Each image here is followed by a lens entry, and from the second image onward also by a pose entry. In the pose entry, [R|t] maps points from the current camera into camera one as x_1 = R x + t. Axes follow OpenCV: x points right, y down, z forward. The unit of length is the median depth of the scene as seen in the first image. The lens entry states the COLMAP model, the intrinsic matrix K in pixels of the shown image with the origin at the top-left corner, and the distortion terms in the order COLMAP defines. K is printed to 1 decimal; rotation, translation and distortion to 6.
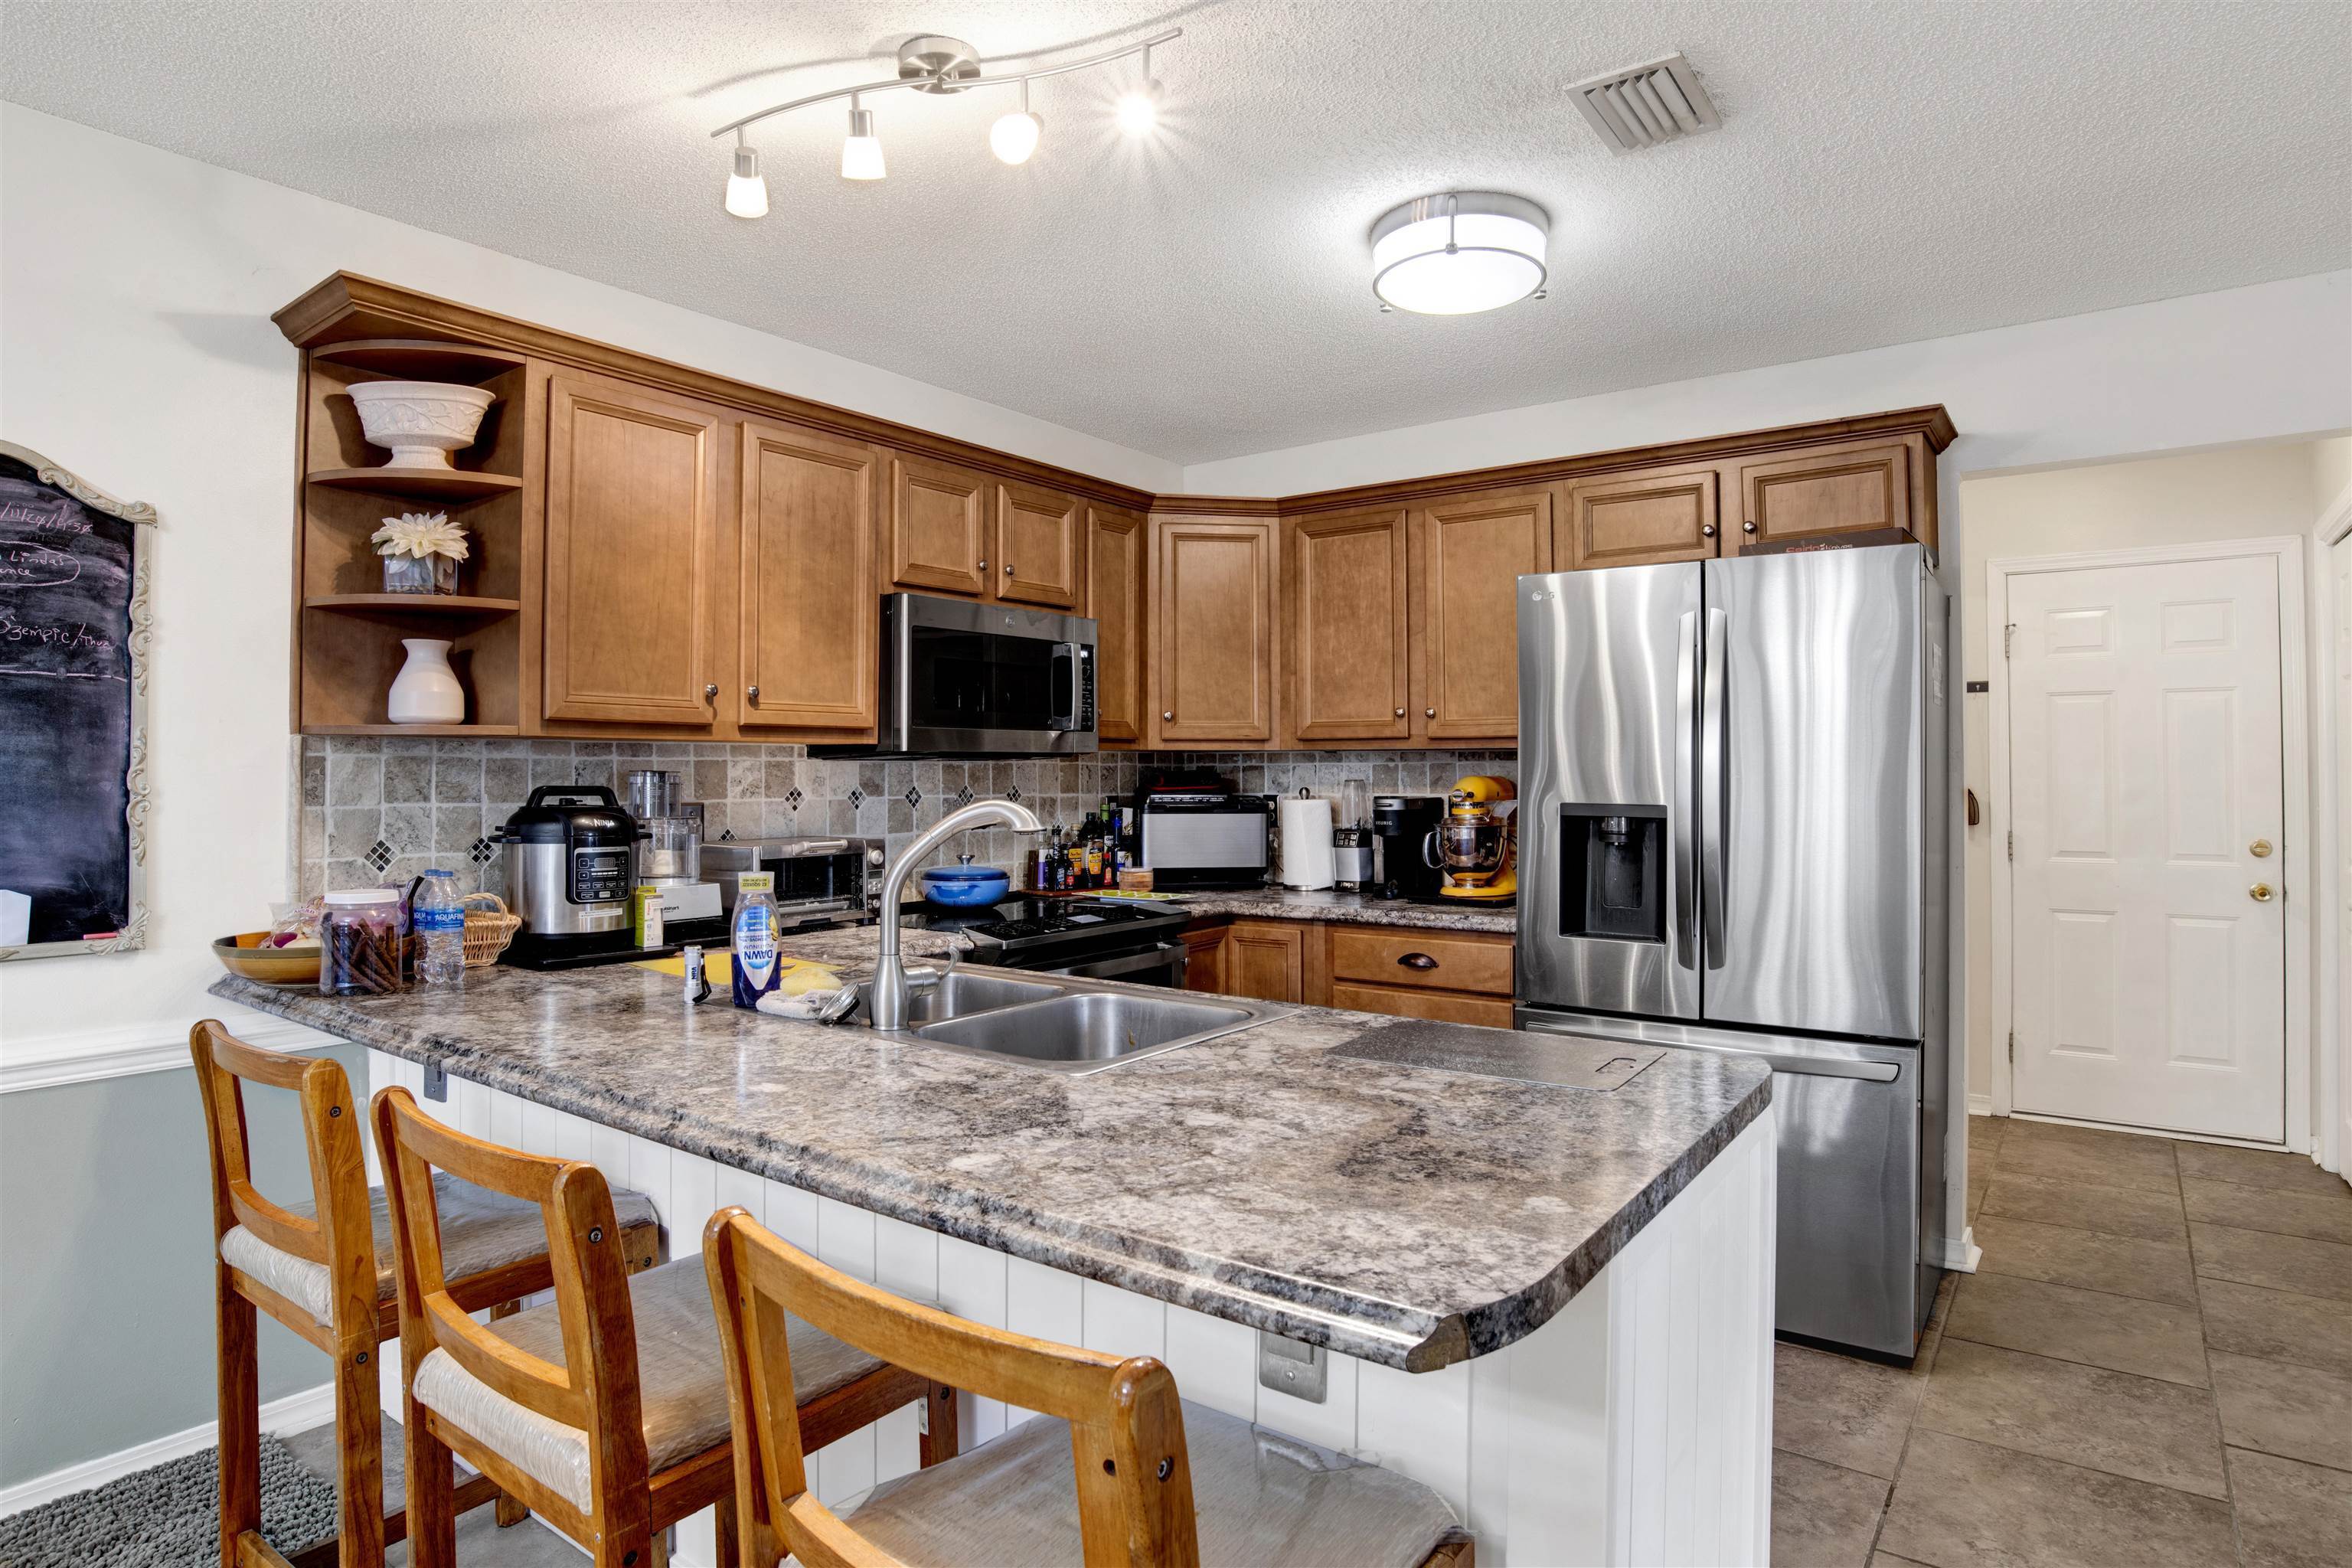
lens RADIAL K [[1293.1, 0, 1157.5], [0, 1293.1, 750.4], [0, 0, 1]] dist [-0.076076, 0.031893]
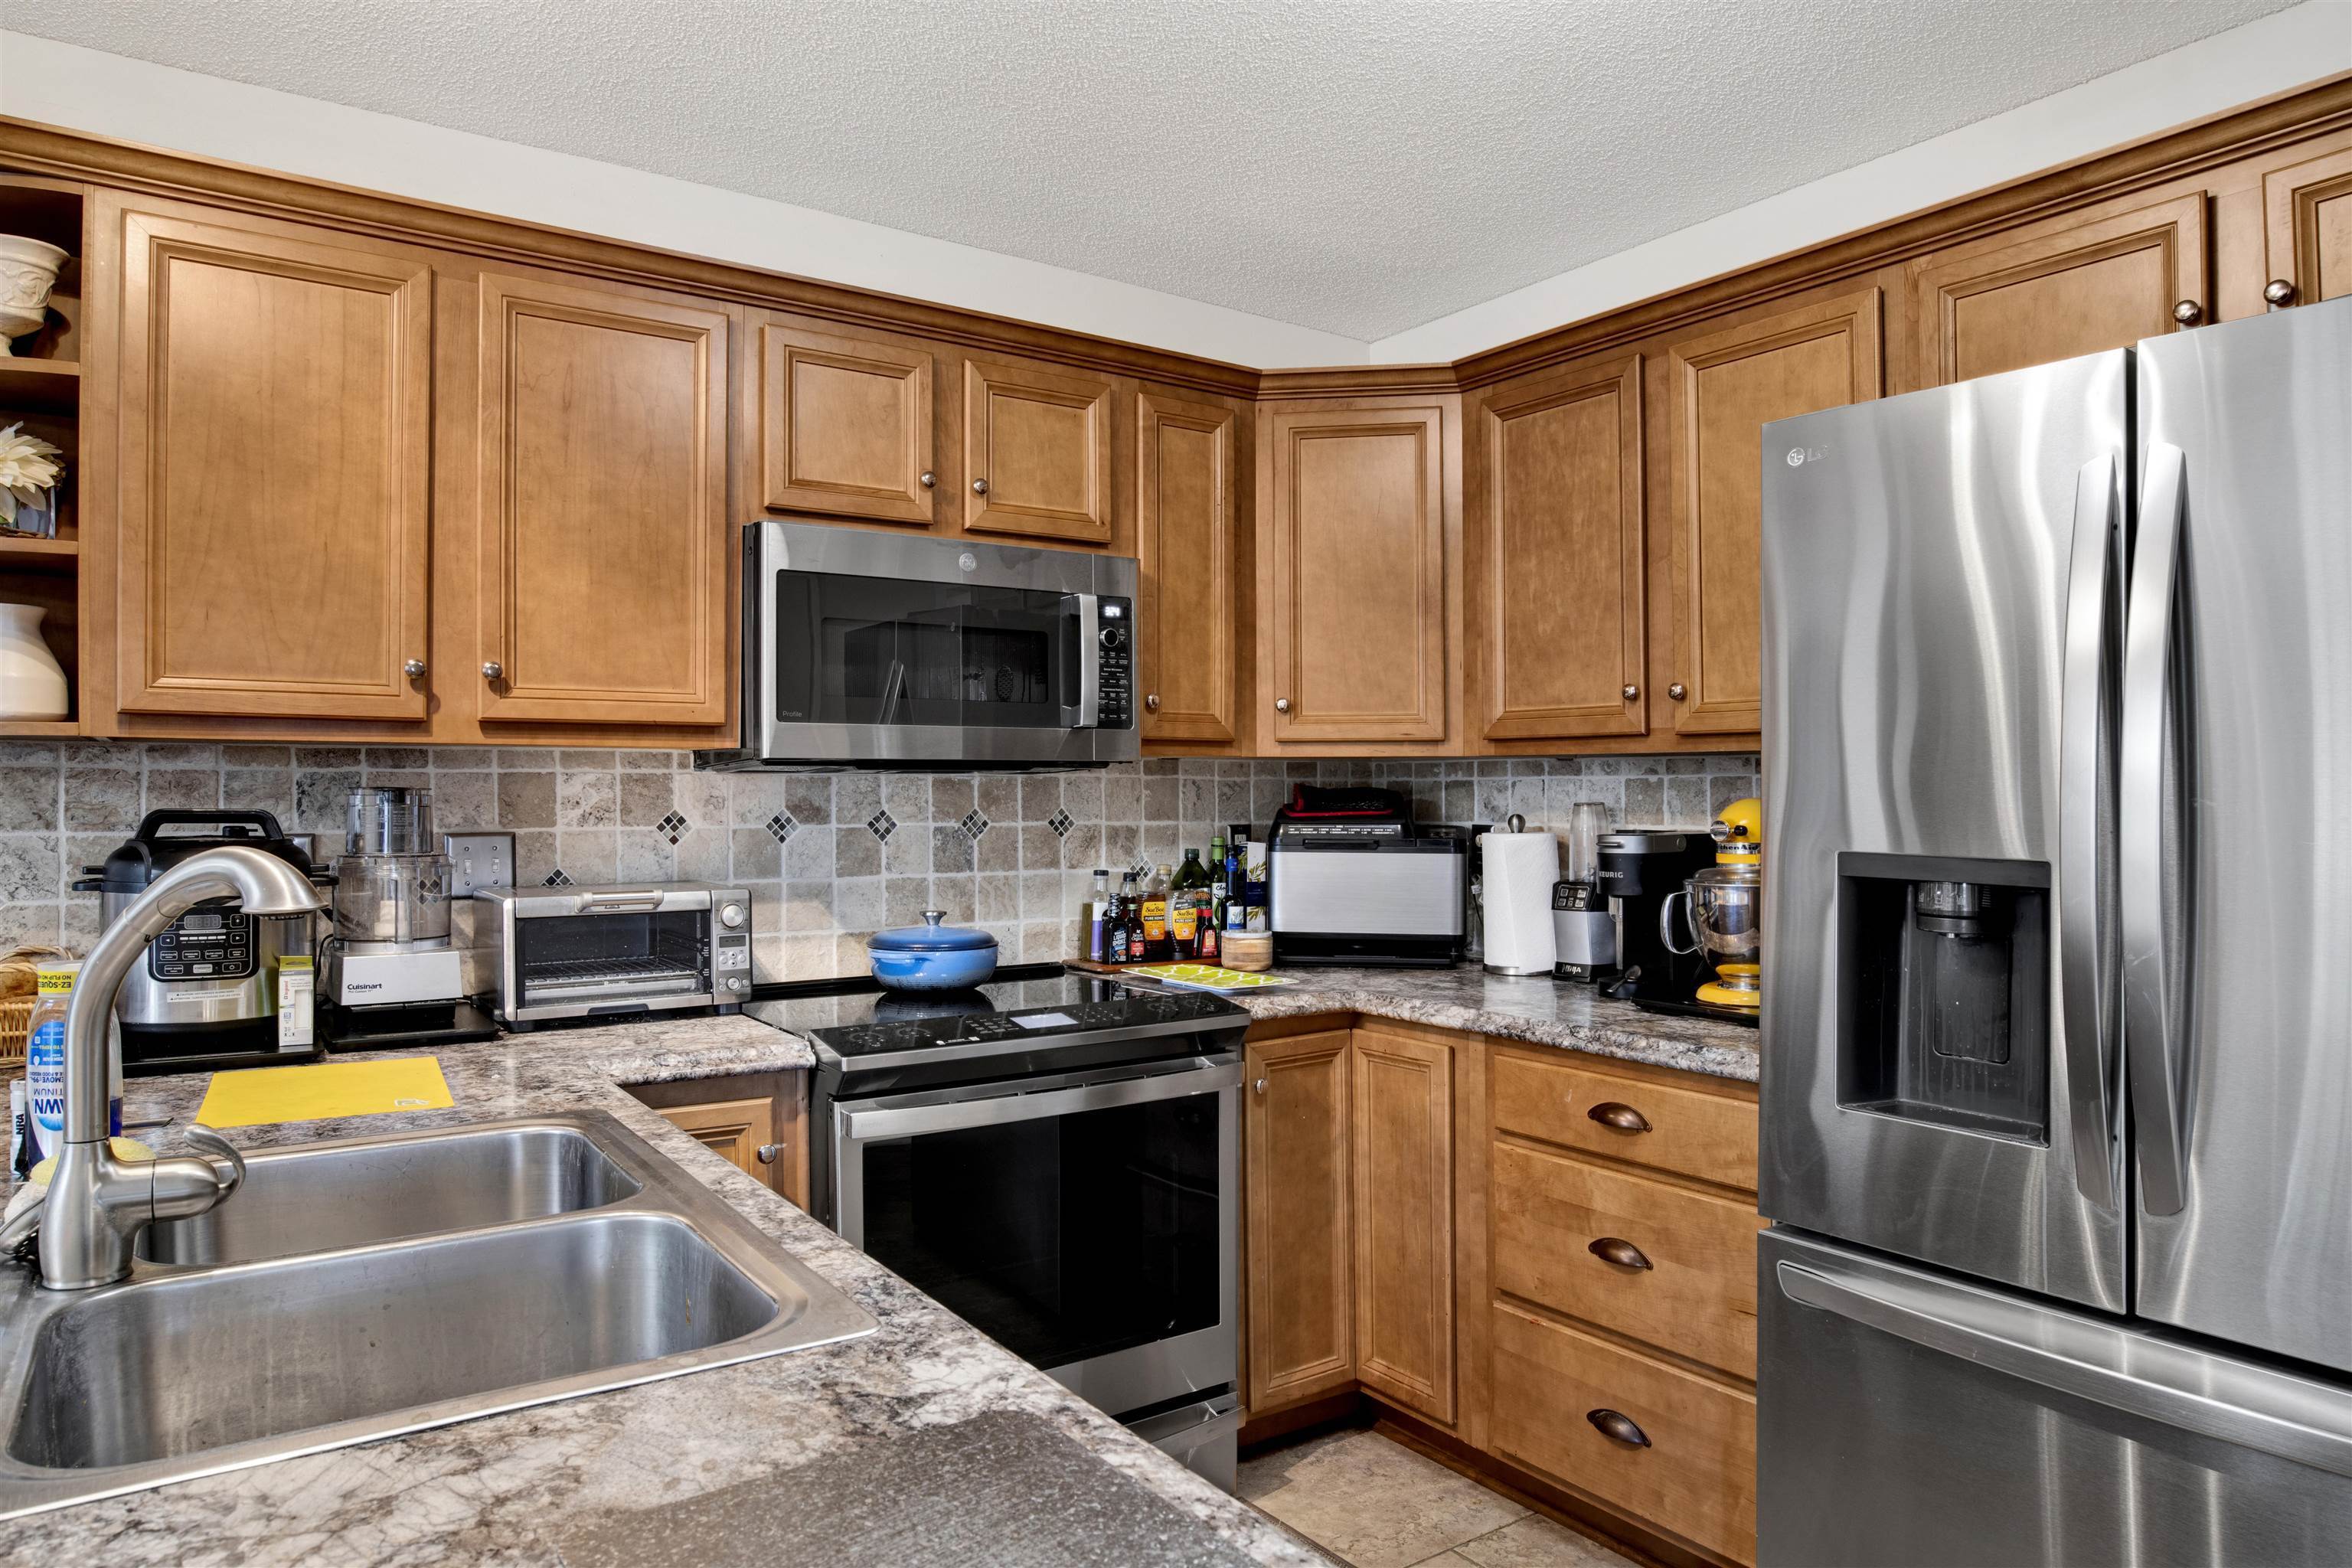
lens RADIAL K [[1429.5, 0, 1164.5], [0, 1429.5, 783.5], [0, 0, 1]] dist [-0.070547, 0.034200]
pose [[0.948715, 0.000621, -0.316131, 0.219019], [0.003493, 0.999916, 0.012446, 0.004943], [0.316112, -0.012912, 0.948634, 0.347345]]
